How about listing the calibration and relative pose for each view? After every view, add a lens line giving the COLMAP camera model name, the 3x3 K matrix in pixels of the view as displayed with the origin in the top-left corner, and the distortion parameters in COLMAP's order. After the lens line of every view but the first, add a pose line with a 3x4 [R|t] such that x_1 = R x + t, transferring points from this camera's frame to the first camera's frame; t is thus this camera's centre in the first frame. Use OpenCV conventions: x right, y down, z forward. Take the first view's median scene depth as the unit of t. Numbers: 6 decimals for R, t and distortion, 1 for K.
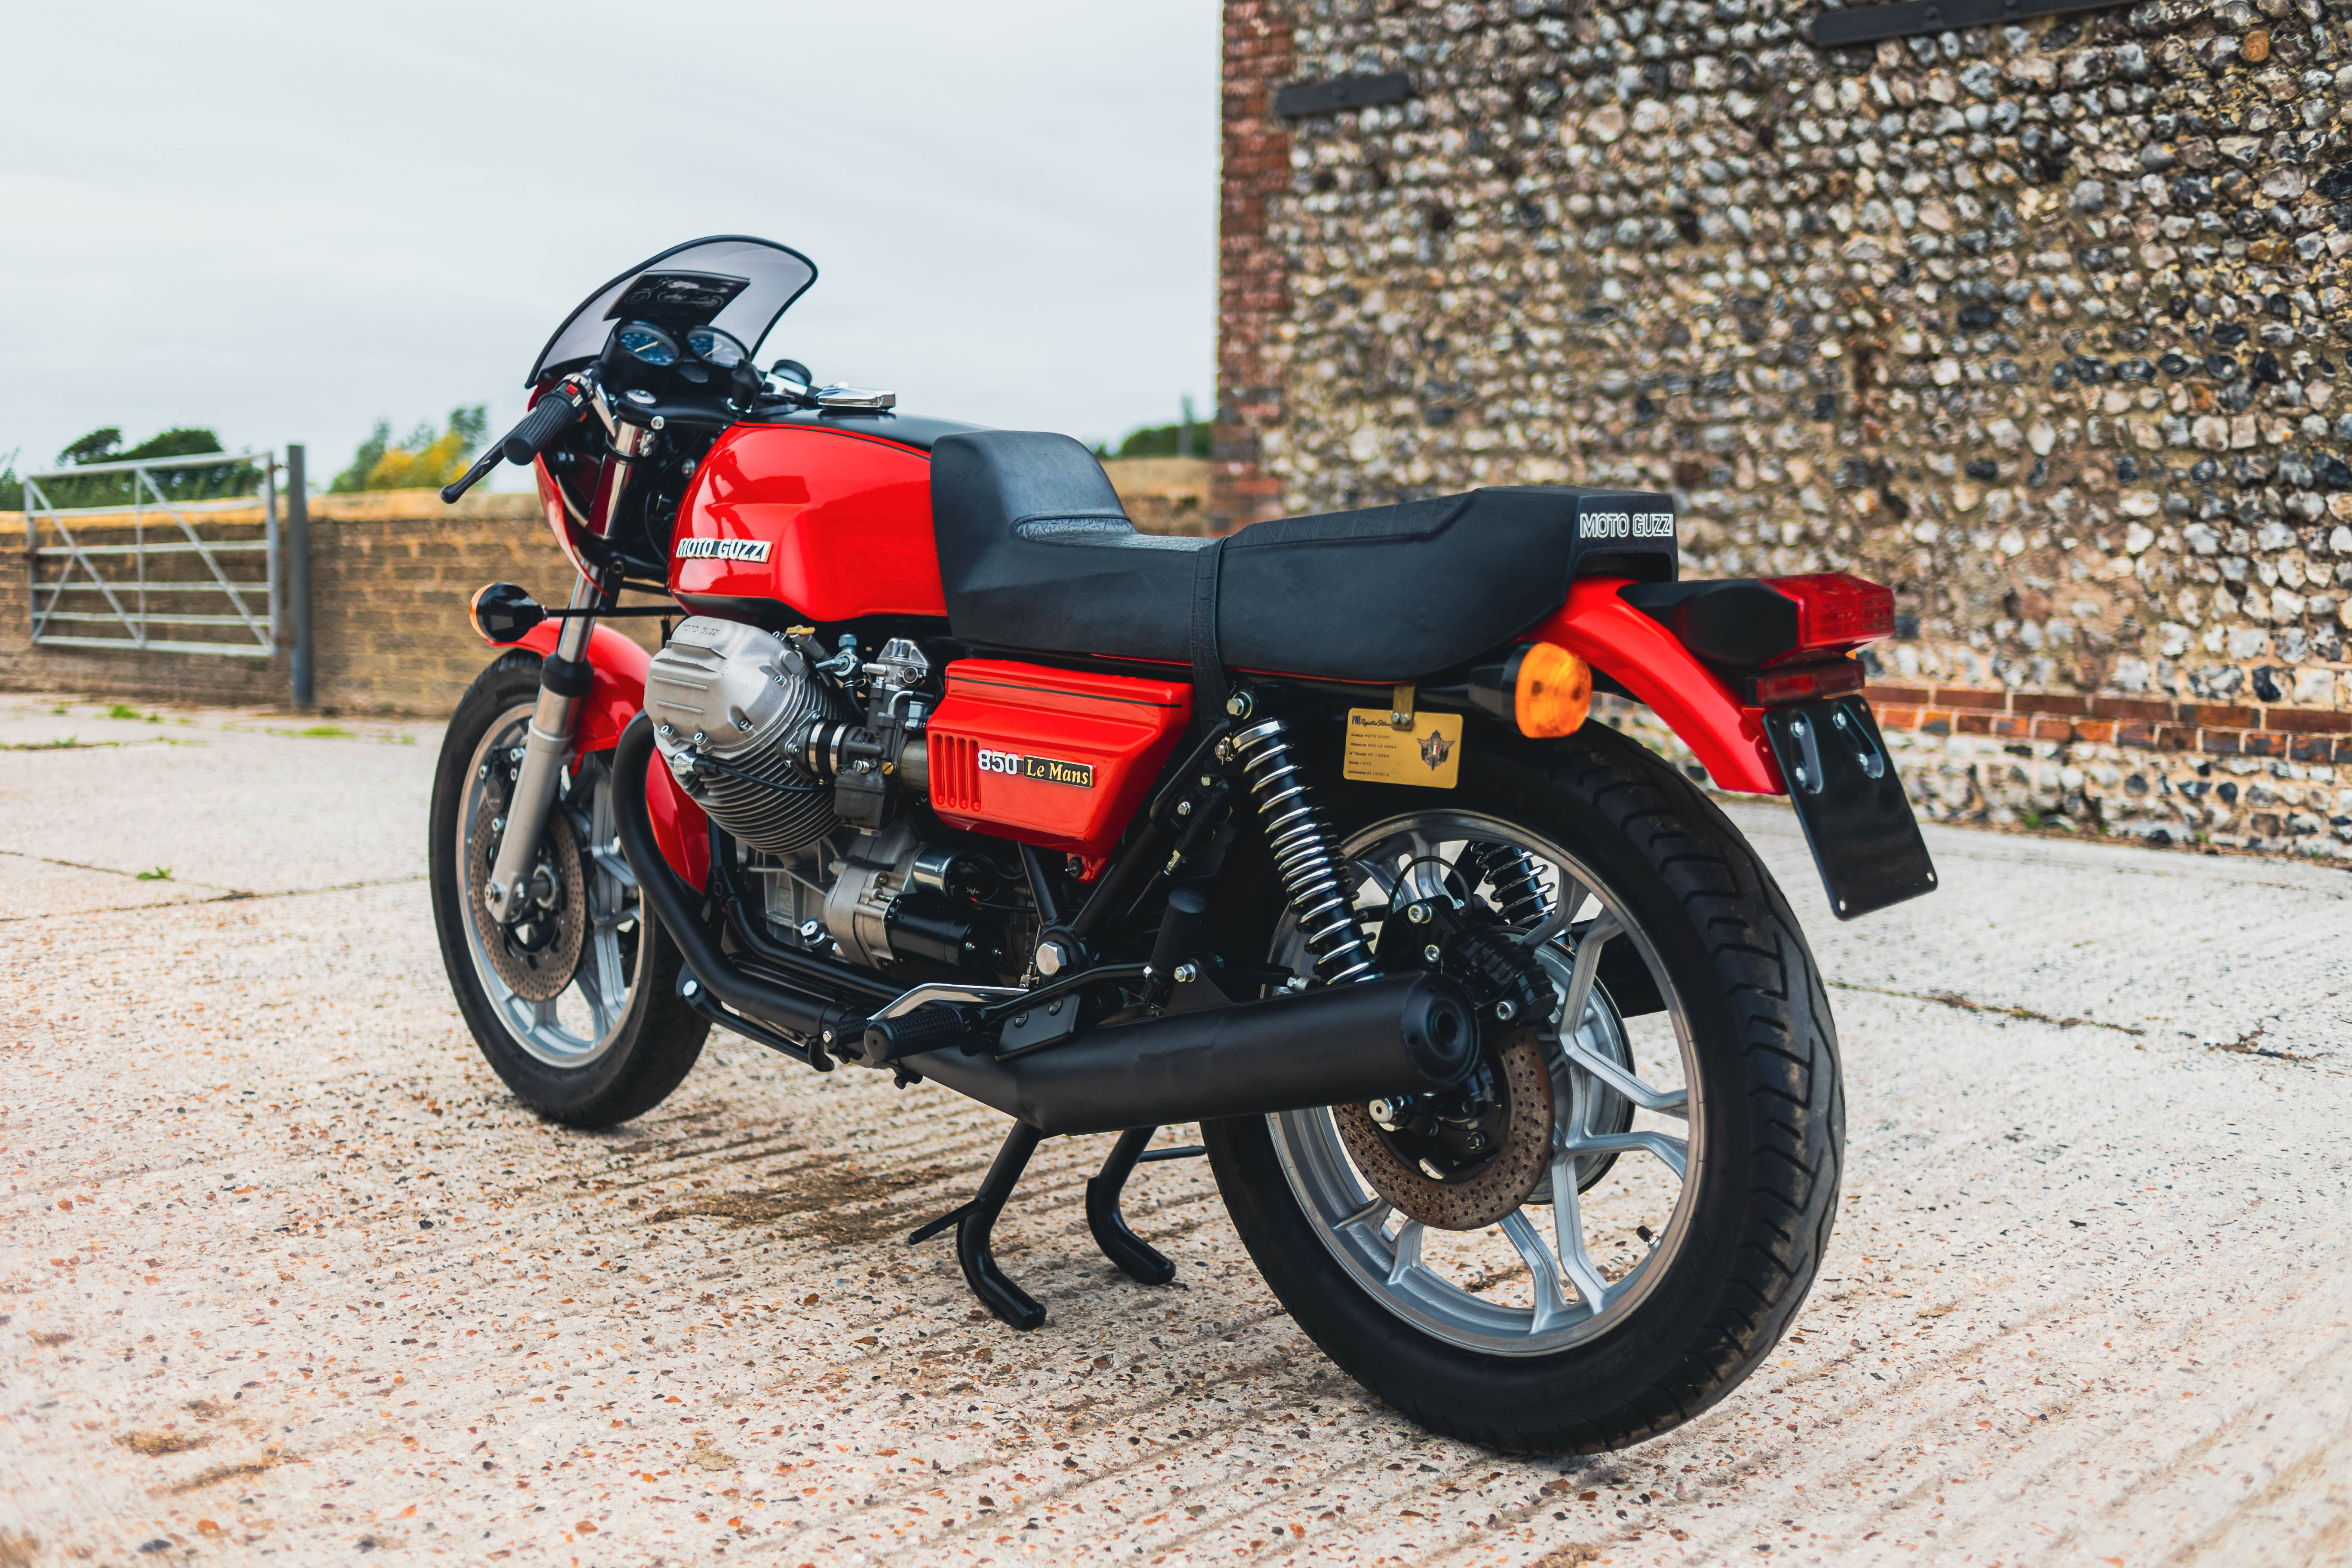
lens RADIAL K [[2369.1, 0, 1176.0], [0, 2369.1, 784.0], [0, 0, 1]] dist [-0.049792, 0.018319]
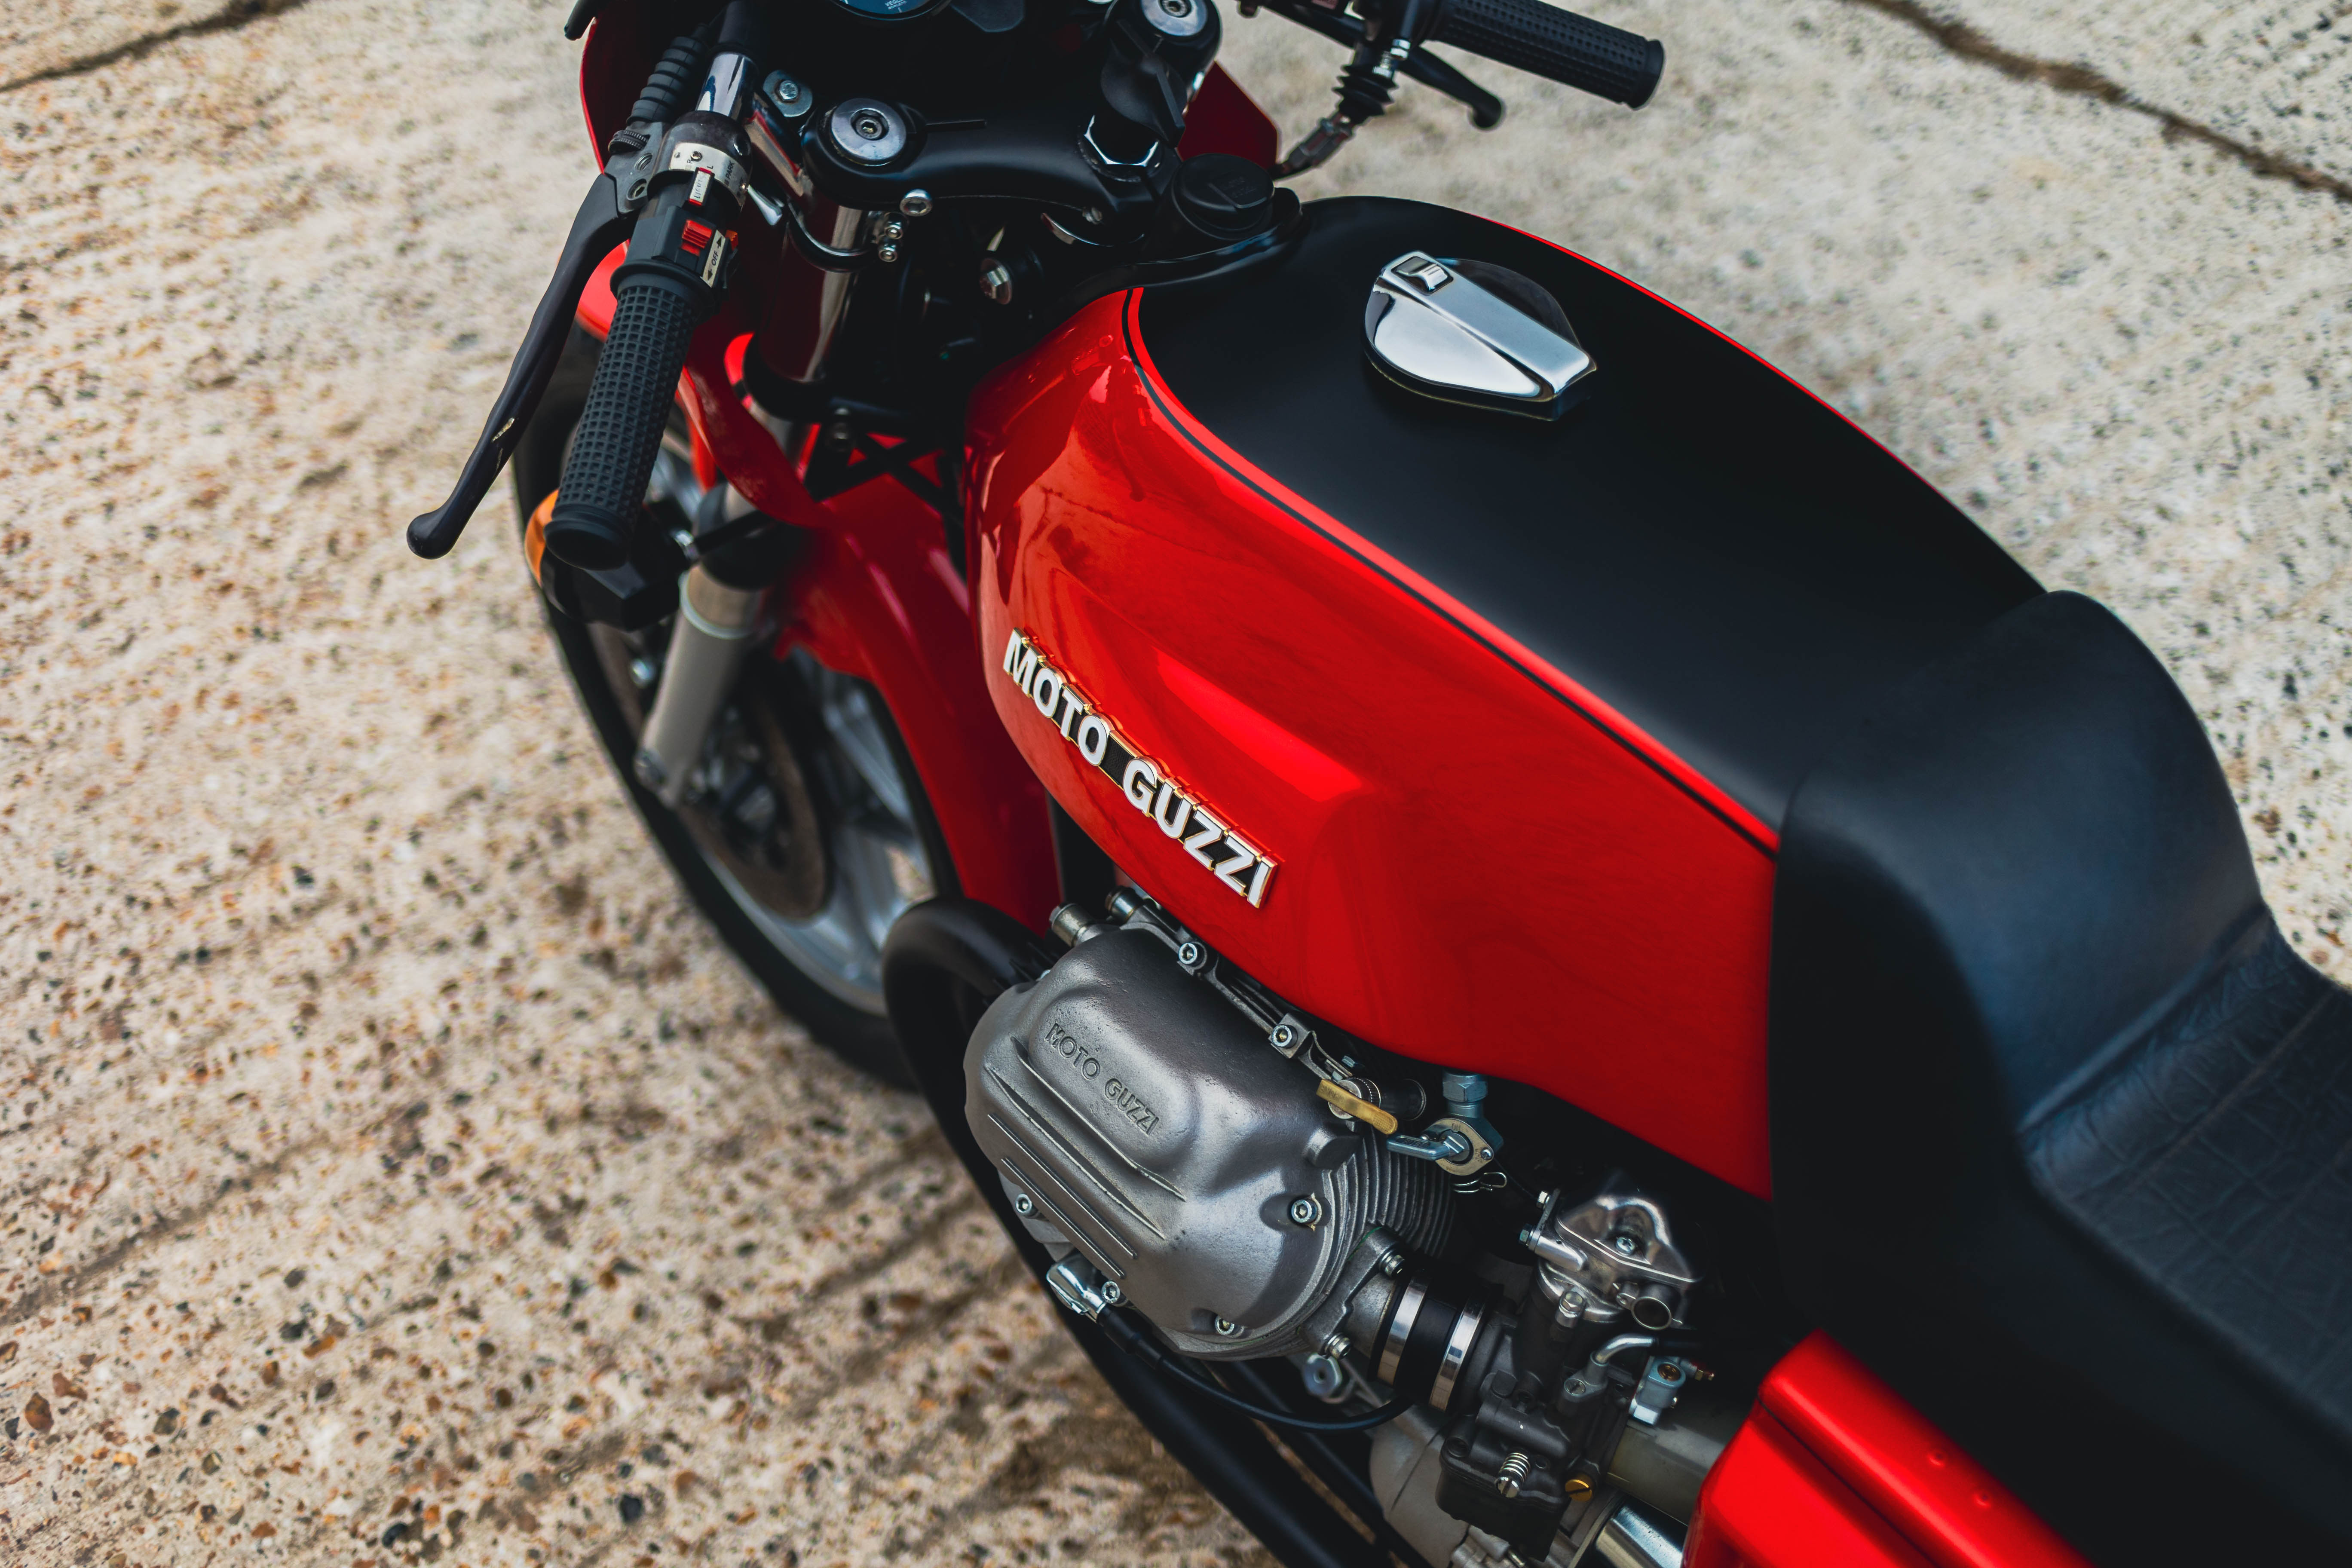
lens RADIAL K [[2369.1, 0, 1176.0], [0, 2369.1, 784.0], [0, 0, 1]] dist [-0.049792, 0.018319]
pose [[0.997153, 0.040108, -0.063857, -0.144982], [0.005394, 0.806717, 0.590913, -0.302300], [0.075215, -0.589575, 0.804204, 0.617699]]
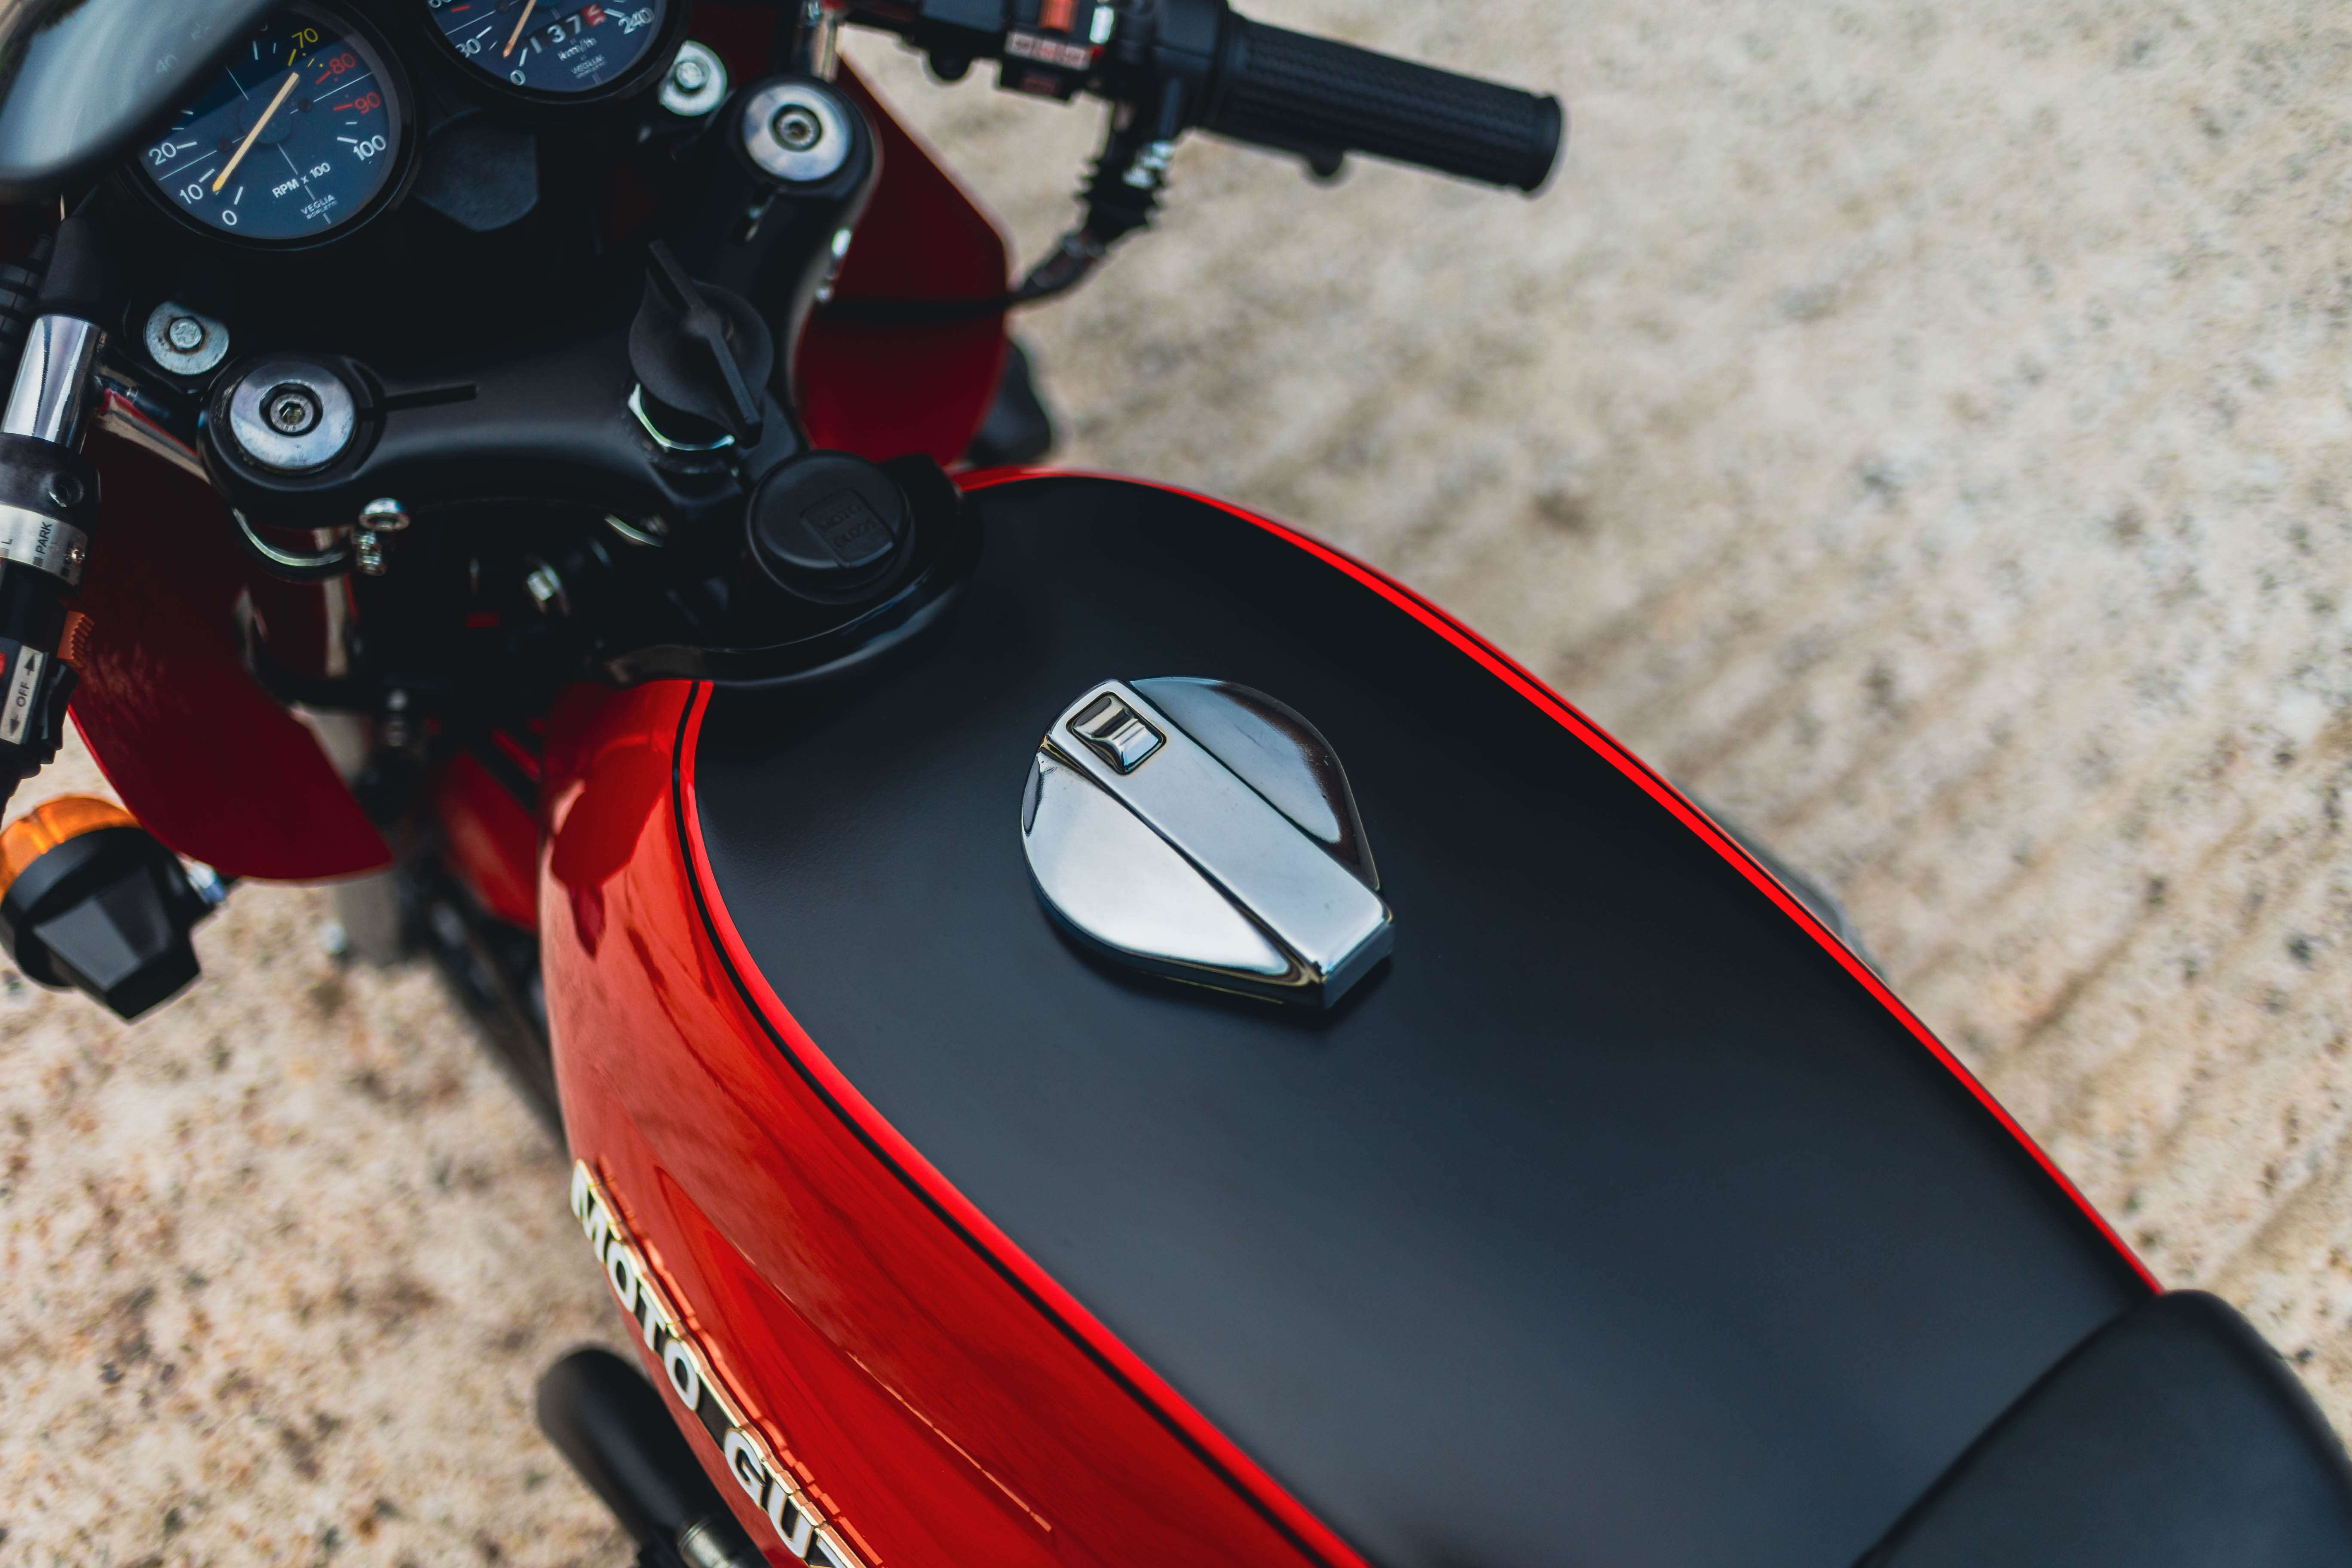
lens RADIAL K [[2417.0, 0, 1176.0], [0, 2417.0, 784.0], [0, 0, 1]] dist [-0.040280, -0.001118]
pose [[0.997238, 0.006351, -0.073995, -0.113866], [0.047170, 0.715410, 0.697111, -0.304620], [0.057364, -0.698676, 0.713135, 0.779809]]
